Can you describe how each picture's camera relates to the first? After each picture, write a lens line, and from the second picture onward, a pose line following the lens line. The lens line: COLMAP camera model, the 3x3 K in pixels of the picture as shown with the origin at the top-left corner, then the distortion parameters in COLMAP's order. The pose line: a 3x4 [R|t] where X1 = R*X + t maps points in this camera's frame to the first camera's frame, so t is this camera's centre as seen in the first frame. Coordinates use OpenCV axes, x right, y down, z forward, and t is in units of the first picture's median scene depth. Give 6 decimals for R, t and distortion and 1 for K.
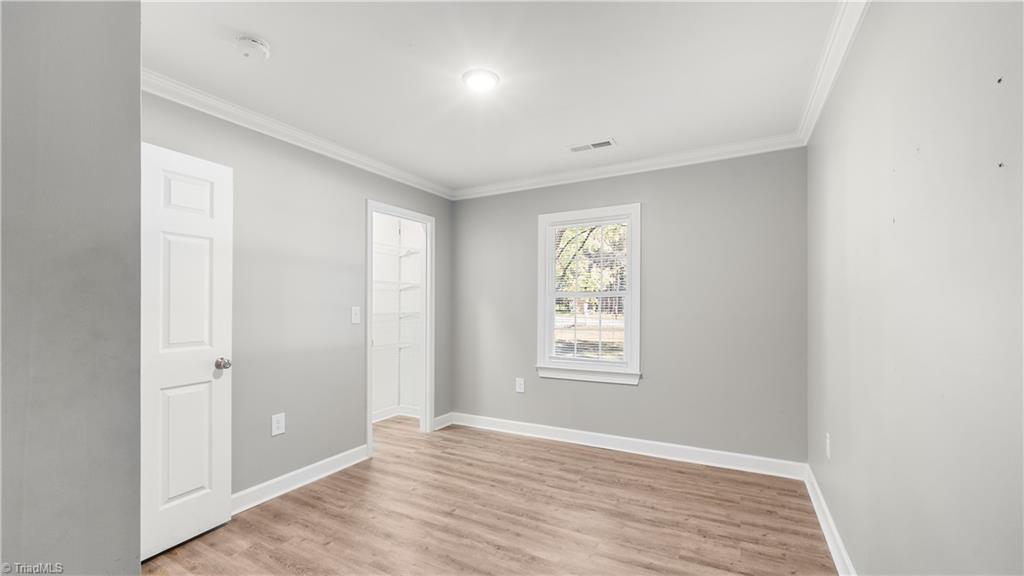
lens RADIAL K [[408.4, 0, 511.4], [0, 408.4, 296.6], [0, 0, 1]] dist [-0.010132, 0.002844]
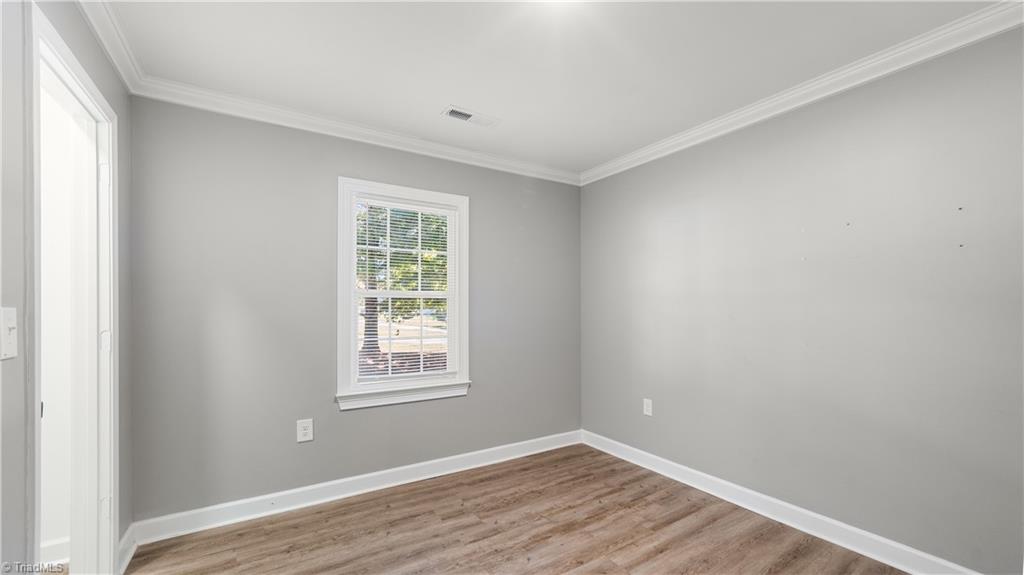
lens RADIAL K [[408.4, 0, 509.9], [0, 408.4, 308.3], [0, 0, 1]] dist [-0.010132, 0.002844]
pose [[0.485003, 0.008688, 0.874469, -0.535531], [-0.020030, 0.999799, 0.001176, 0.021772], [-0.874283, -0.018086, 0.485079, 0.561362]]
